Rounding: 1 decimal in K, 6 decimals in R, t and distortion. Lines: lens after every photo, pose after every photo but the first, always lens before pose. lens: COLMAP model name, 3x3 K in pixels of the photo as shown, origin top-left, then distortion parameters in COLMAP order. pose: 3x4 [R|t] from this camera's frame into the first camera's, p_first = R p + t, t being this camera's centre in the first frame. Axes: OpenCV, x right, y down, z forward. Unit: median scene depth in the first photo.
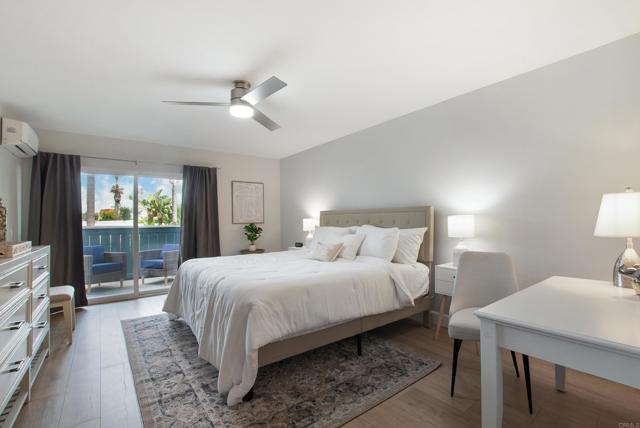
lens RADIAL K [[294.7, 0, 326.0], [0, 294.7, 212.9], [0, 0, 1]] dist [-0.029991, -0.000006]
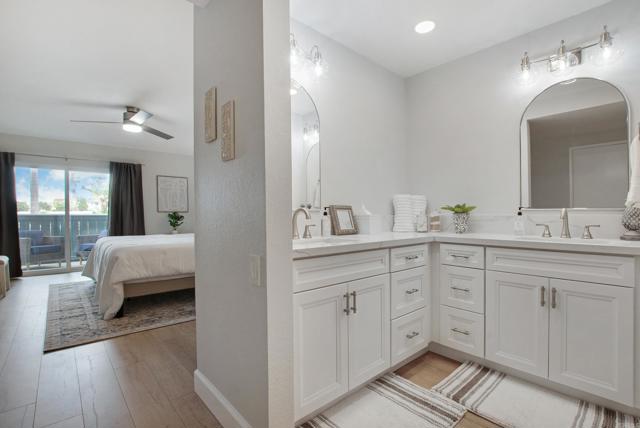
lens RADIAL K [[301.4, 0, 317.4], [0, 301.4, 215.8], [0, 0, 1]] dist [-0.020571, -0.000334]
pose [[0.997623, 0.006859, 0.068562, 0.261216], [-0.009113, 0.999426, 0.032625, 0.007230], [-0.068299, -0.033173, 0.997113, -0.256100]]
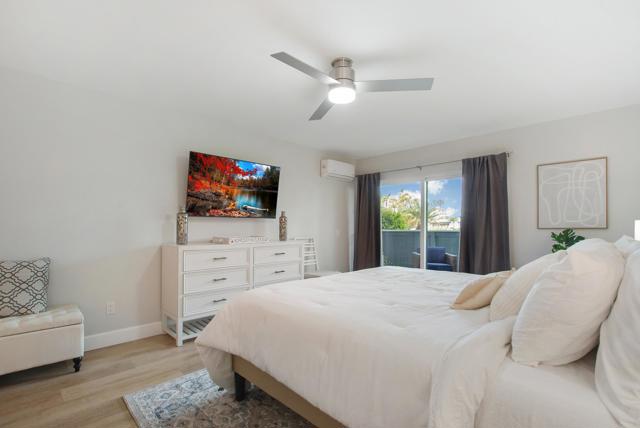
lens RADIAL K [[298.2, 0, 319.0], [0, 298.2, 229.1], [0, 0, 1]] dist [-0.028286, 0.000071]
pose [[0.128187, 0.017269, -0.991600, 0.319600], [0.028396, 0.999375, 0.021076, 0.009879], [0.991343, -0.030859, 0.127616, 0.469123]]
